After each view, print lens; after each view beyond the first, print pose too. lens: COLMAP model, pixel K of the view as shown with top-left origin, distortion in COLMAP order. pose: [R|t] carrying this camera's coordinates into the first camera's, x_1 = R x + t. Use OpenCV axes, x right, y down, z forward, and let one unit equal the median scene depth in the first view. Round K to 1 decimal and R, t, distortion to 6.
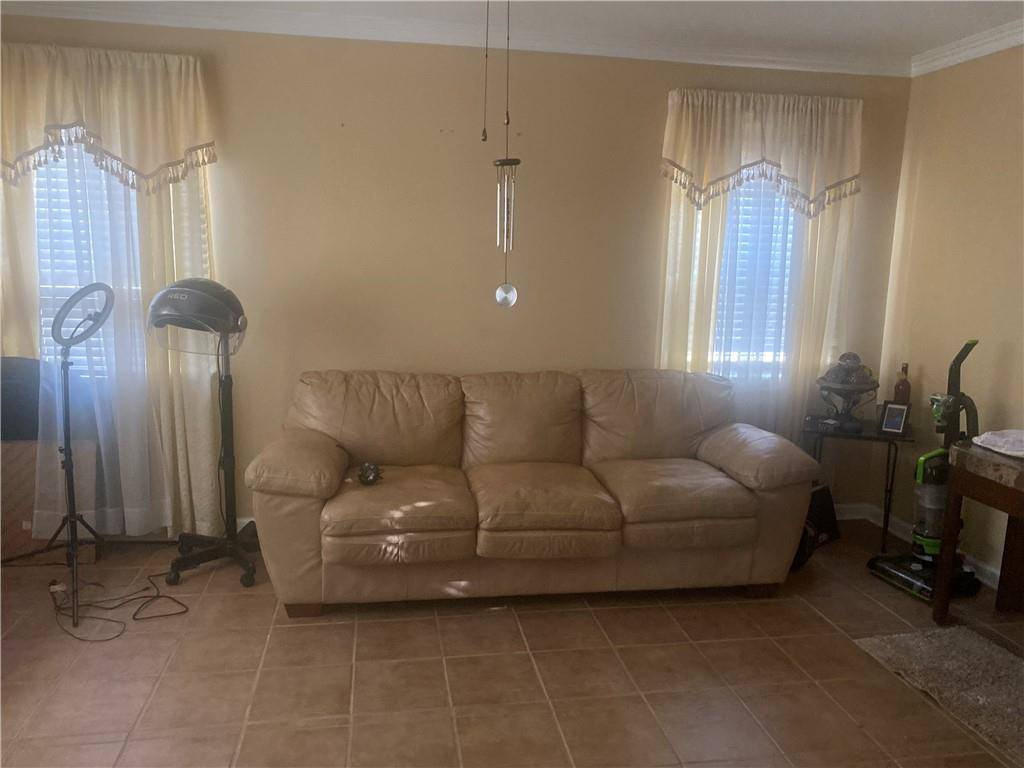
lens RADIAL K [[775.7, 0, 511.0], [0, 775.7, 384.0], [0, 0, 1]] dist [-0.005579, -0.003216]
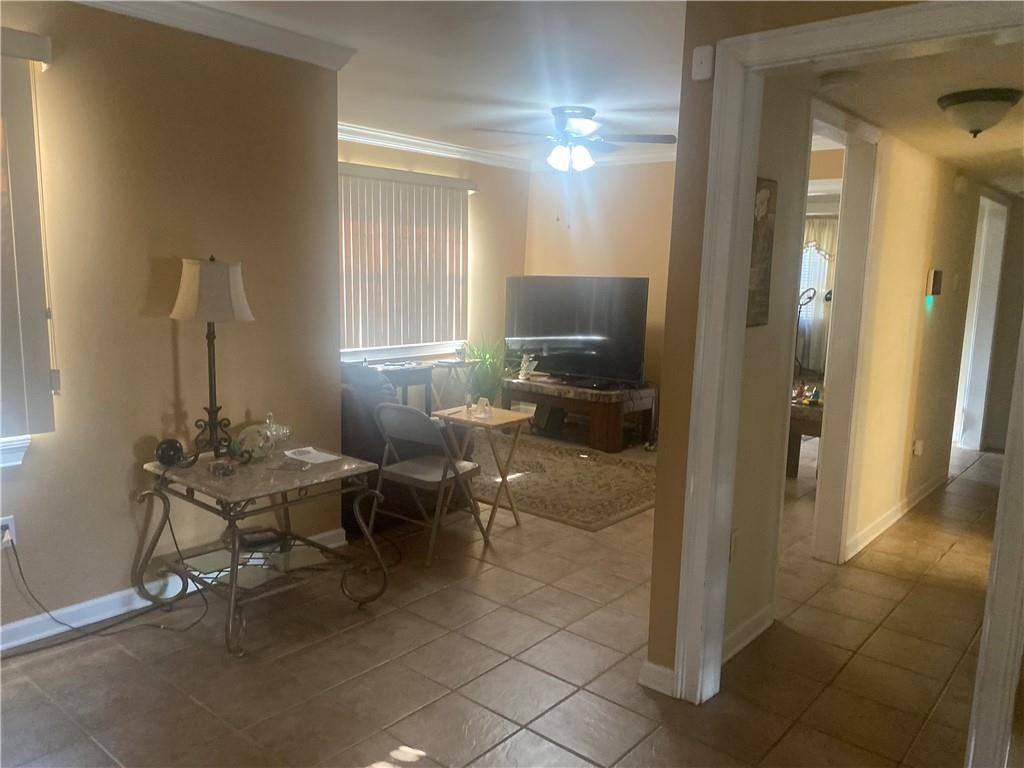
lens RADIAL K [[775.7, 0, 511.2], [0, 775.7, 388.5], [0, 0, 1]] dist [-0.005579, -0.003216]
pose [[0.646235, 0.118672, -0.753855, 1.146384], [-0.138383, 0.989681, 0.037168, 0.337794], [0.750487, 0.080301, 0.655989, -2.041451]]
